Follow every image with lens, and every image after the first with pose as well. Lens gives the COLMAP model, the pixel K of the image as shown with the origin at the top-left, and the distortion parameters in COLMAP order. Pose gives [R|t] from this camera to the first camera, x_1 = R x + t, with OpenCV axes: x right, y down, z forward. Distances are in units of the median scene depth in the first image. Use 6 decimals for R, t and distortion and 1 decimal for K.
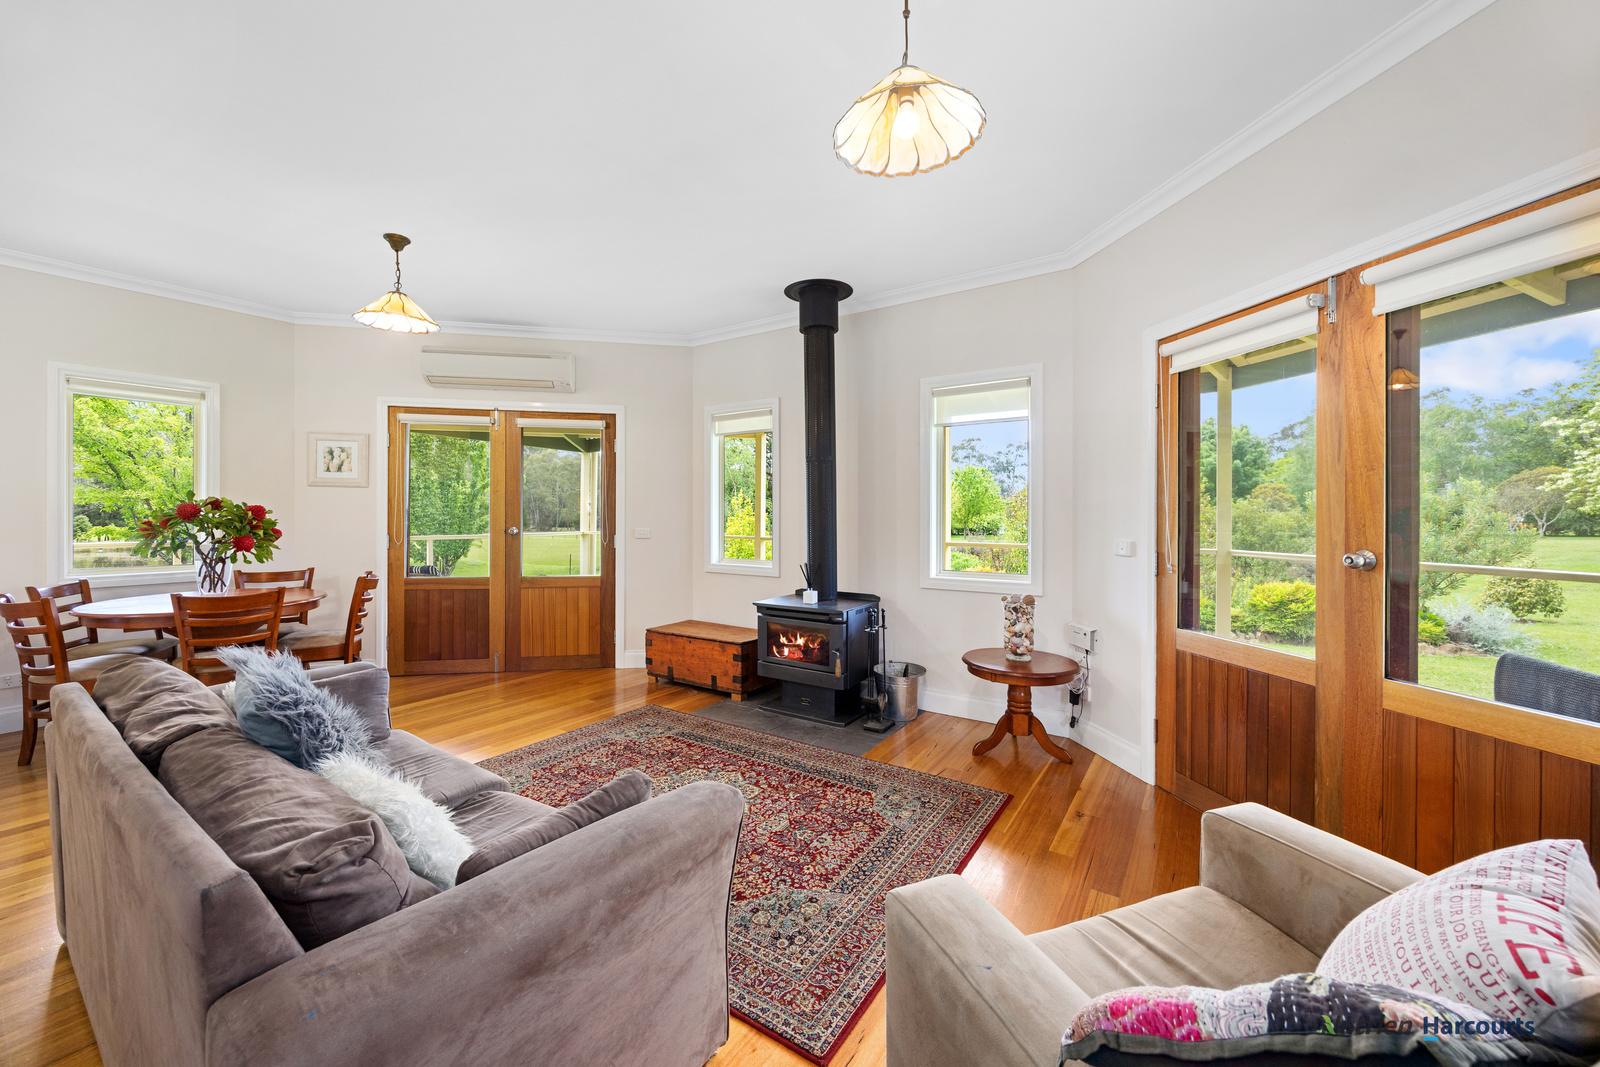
lens RADIAL K [[606.4, 0, 803.2], [0, 606.4, 518.7], [0, 0, 1]] dist [-0.002897, 0.000001]
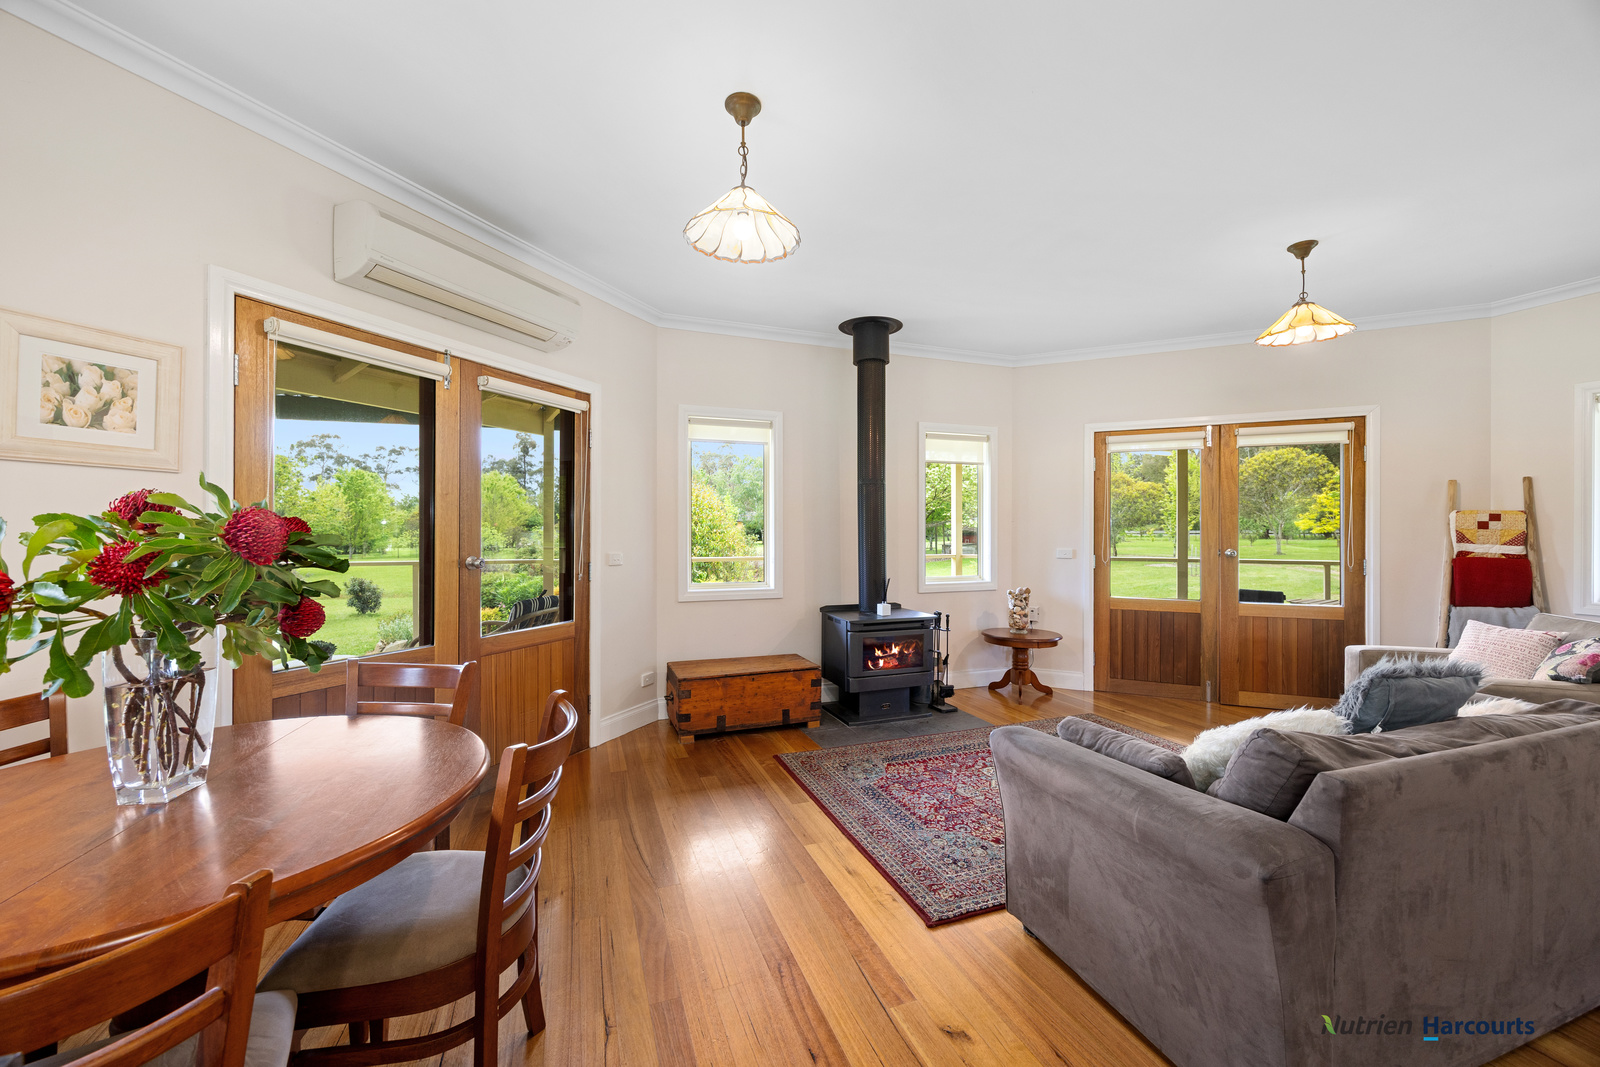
lens RADIAL K [[606.4, 0, 804.8], [0, 606.4, 532.4], [0, 0, 1]] dist [-0.002897, 0.000001]
pose [[0.584521, -0.001471, 0.811377, -0.976037], [0.001874, 0.999998, 0.000463, -0.011974], [-0.811376, 0.001250, 0.584523, 0.485125]]
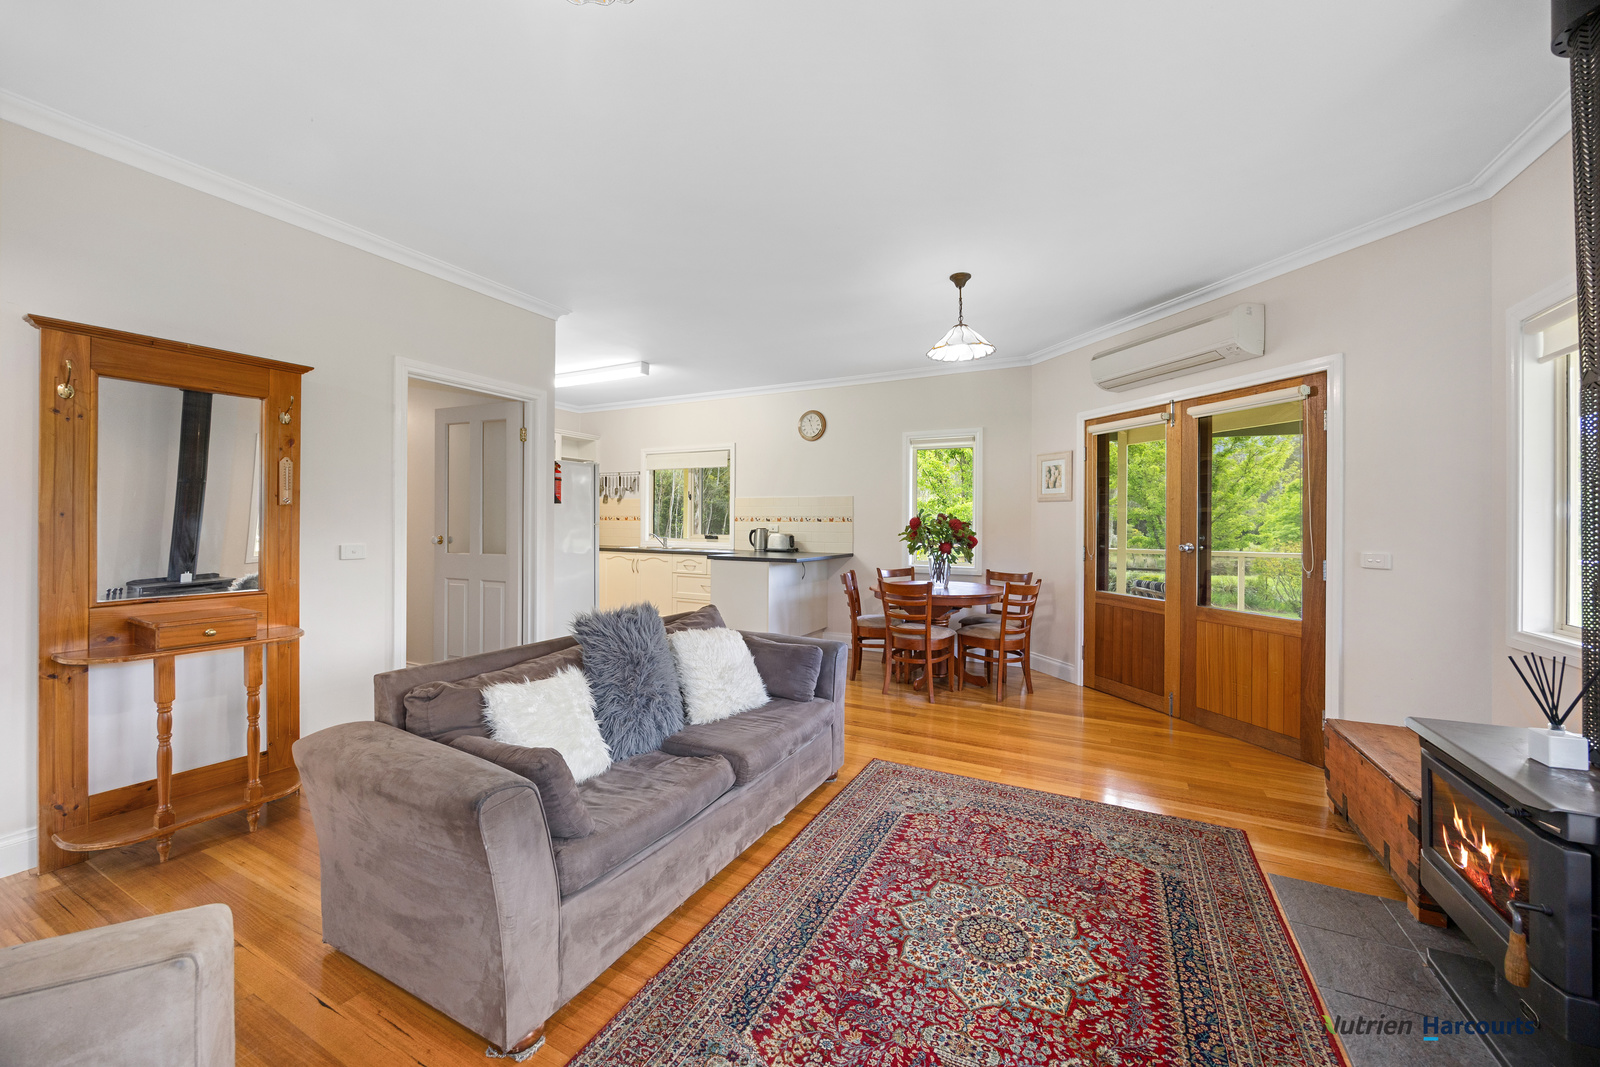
lens RADIAL K [[606.4, 0, 801.7], [0, 606.4, 524.5], [0, 0, 1]] dist [-0.002897, 0.000001]
pose [[0.116086, -0.001600, -0.993238, 0.334437], [-0.012992, 0.999911, -0.003129, -0.001682], [0.993154, 0.013267, 0.116055, 0.496411]]
